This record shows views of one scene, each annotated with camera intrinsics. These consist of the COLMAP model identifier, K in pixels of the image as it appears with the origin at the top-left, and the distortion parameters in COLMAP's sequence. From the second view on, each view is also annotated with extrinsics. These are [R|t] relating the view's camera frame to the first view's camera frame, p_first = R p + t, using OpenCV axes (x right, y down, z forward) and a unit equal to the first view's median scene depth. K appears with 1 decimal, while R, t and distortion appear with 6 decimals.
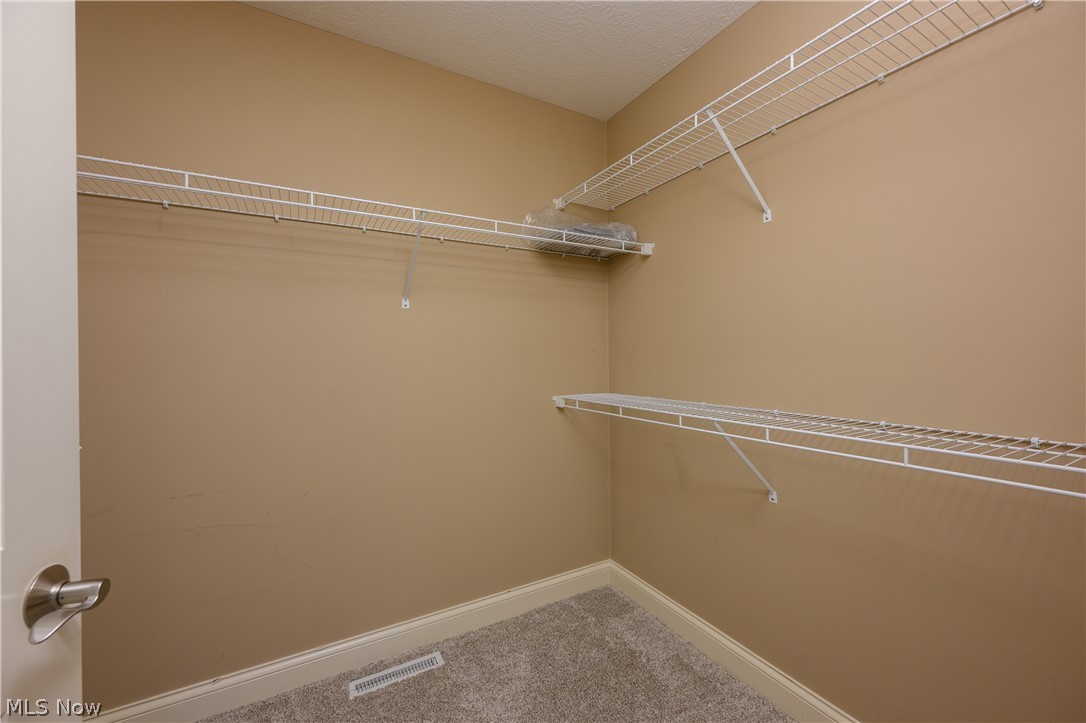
lens RADIAL K [[426.8, 0, 539.4], [0, 426.8, 359.6], [0, 0, 1]] dist [0.000748, 0.000062]
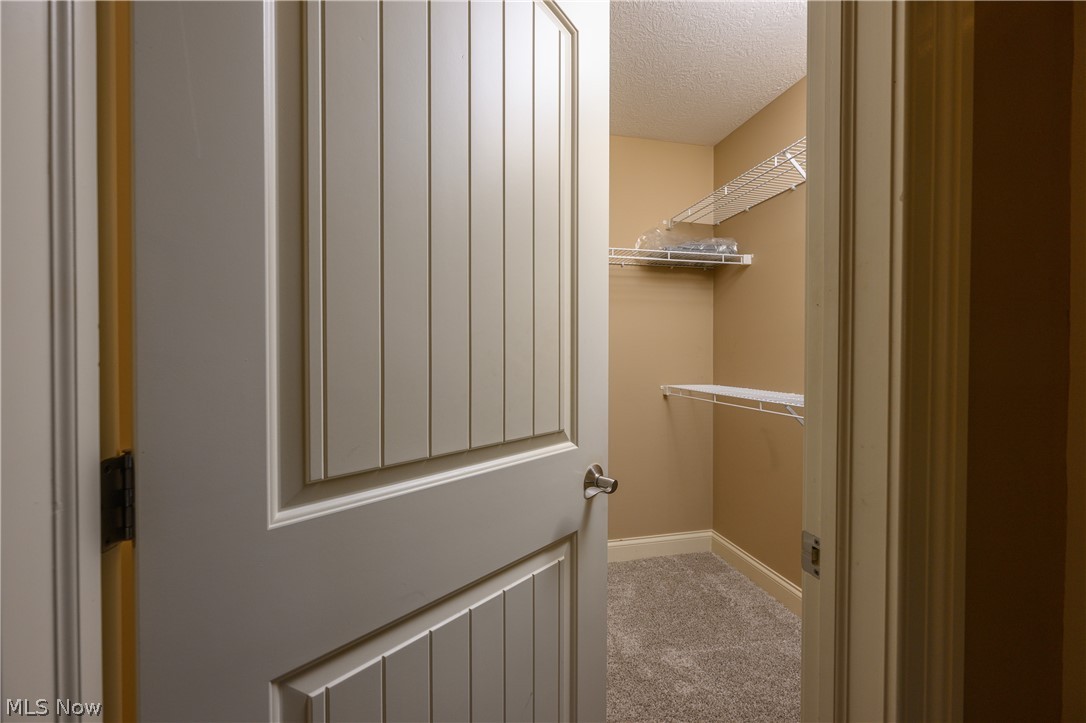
lens RADIAL K [[426.8, 0, 539.4], [0, 426.8, 359.6], [0, 0, 1]] dist [0.000748, 0.000062]
pose [[0.956758, 0.011578, -0.290654, 0.057653], [-0.009671, 0.999921, 0.007994, 0.006541], [0.290724, -0.004837, 0.956795, -0.266856]]
